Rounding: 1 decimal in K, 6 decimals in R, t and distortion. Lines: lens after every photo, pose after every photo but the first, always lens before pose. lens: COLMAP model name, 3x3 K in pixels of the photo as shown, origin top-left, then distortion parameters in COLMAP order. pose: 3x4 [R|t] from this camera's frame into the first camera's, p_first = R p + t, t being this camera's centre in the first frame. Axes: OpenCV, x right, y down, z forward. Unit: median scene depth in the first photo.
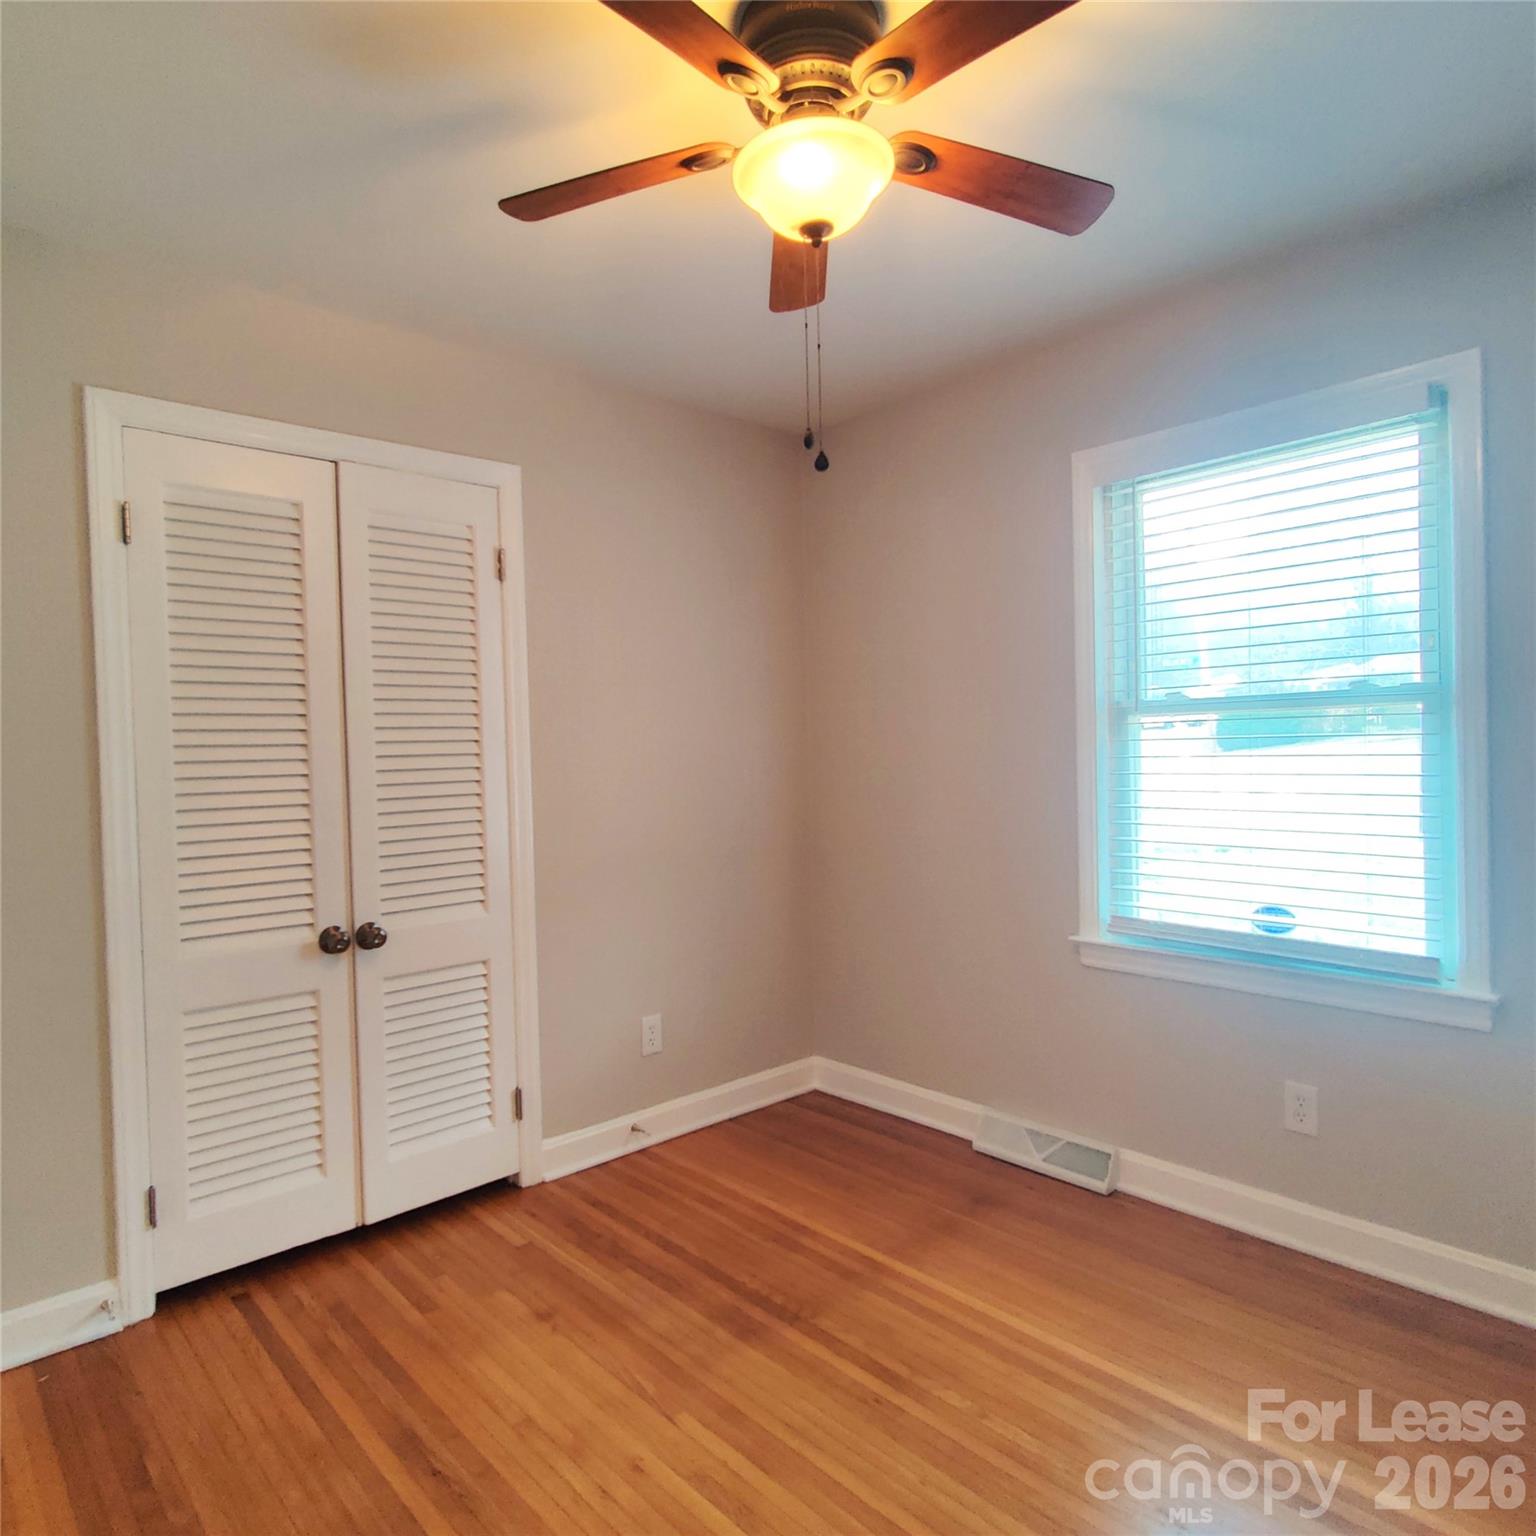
lens RADIAL K [[1001.4, 0, 766.4], [0, 1001.4, 771.6], [0, 0, 1]] dist [0.005804, -0.002221]
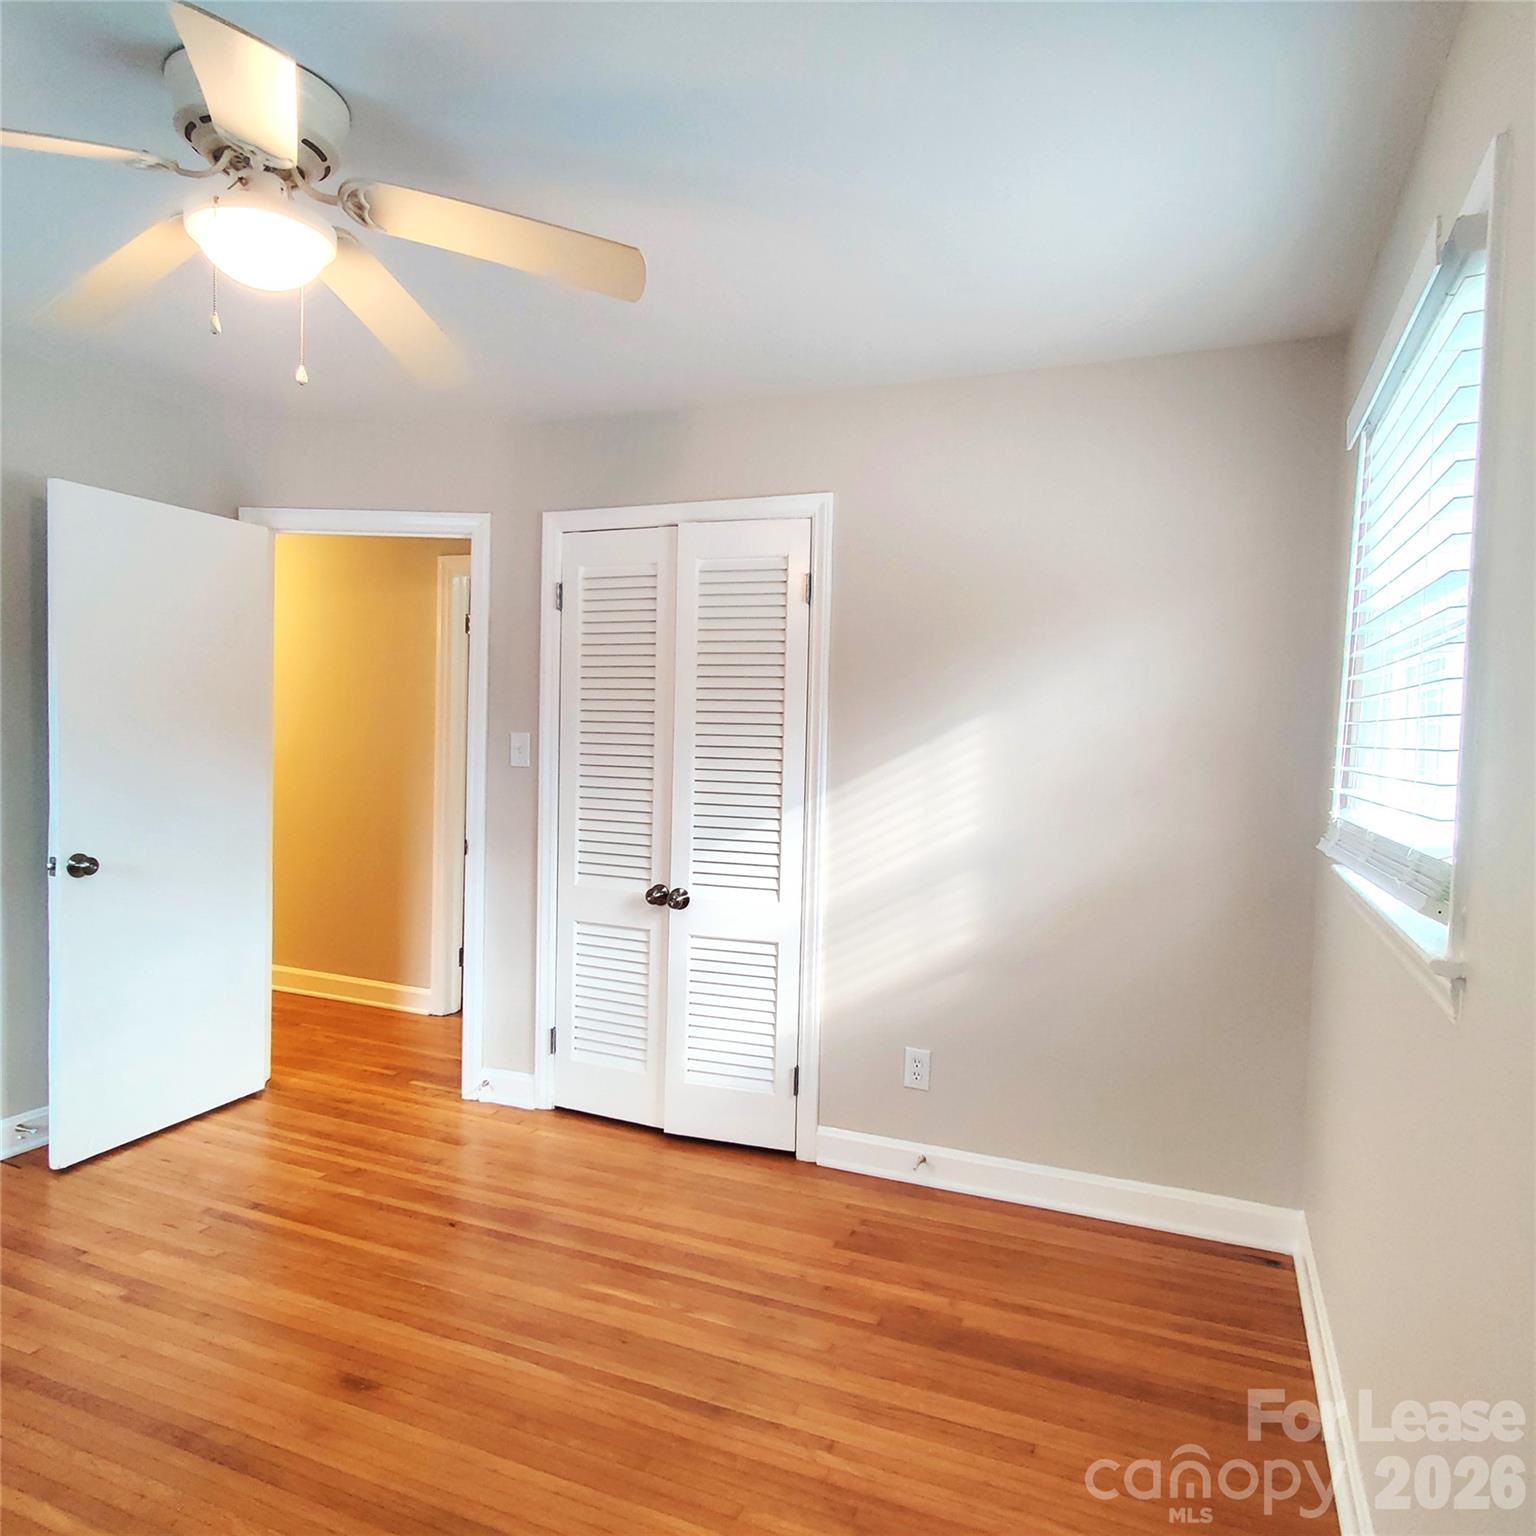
lens RADIAL K [[1040.2, 0, 768.0], [0, 1040.2, 768.0], [0, 0, 1]] dist [0.008495, -0.001470]
pose [[0.419751, 0.075605, -0.904485, 0.424963], [-0.053653, 0.996849, 0.058427, -0.042651], [0.906052, 0.024003, 0.422484, 0.276630]]
